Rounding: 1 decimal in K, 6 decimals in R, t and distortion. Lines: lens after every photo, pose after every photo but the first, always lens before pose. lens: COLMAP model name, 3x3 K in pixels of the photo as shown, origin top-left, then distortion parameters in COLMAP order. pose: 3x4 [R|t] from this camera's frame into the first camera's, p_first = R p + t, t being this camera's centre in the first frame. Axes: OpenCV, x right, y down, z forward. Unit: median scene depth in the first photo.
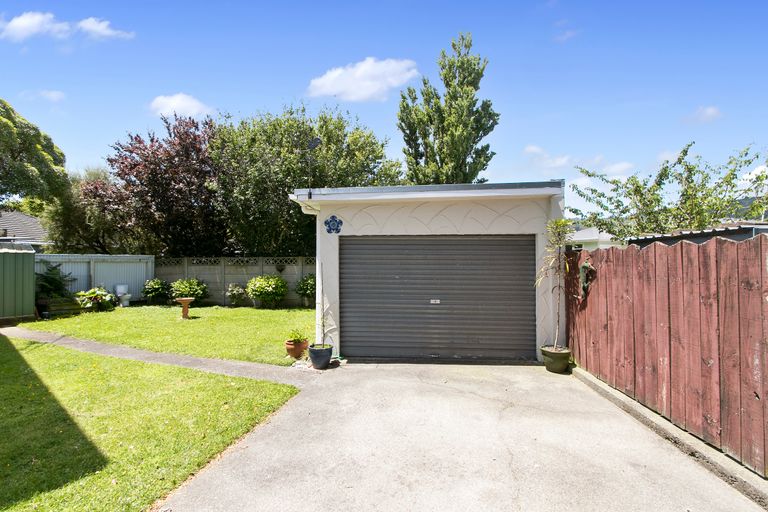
lens RADIAL K [[358.3, 0, 390.0], [0, 358.3, 256.0], [0, 0, 1]] dist [0.008190, -0.004522]
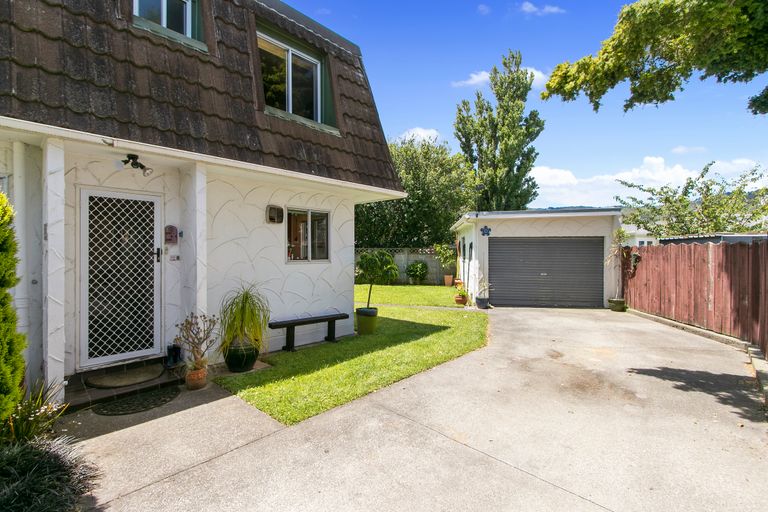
lens RADIAL K [[358.3, 0, 385.8], [0, 358.3, 251.6], [0, 0, 1]] dist [0.008190, -0.004522]
pose [[0.997391, 0.002514, -0.072148, -0.234322], [-0.001278, 0.999852, 0.017167, -0.006240], [0.072181, -0.017030, 0.997246, -0.367148]]
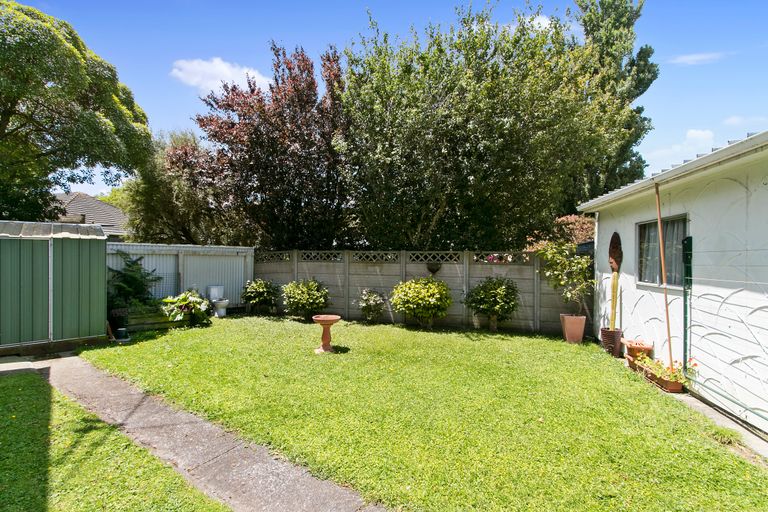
lens RADIAL K [[358.3, 0, 386.8], [0, 358.3, 258.1], [0, 0, 1]] dist [0.008190, -0.004522]
pose [[0.989459, 0.013515, -0.144178, -0.305904], [-0.011263, 0.999802, 0.016418, 0.006401], [0.144372, -0.014621, 0.989415, 0.334911]]
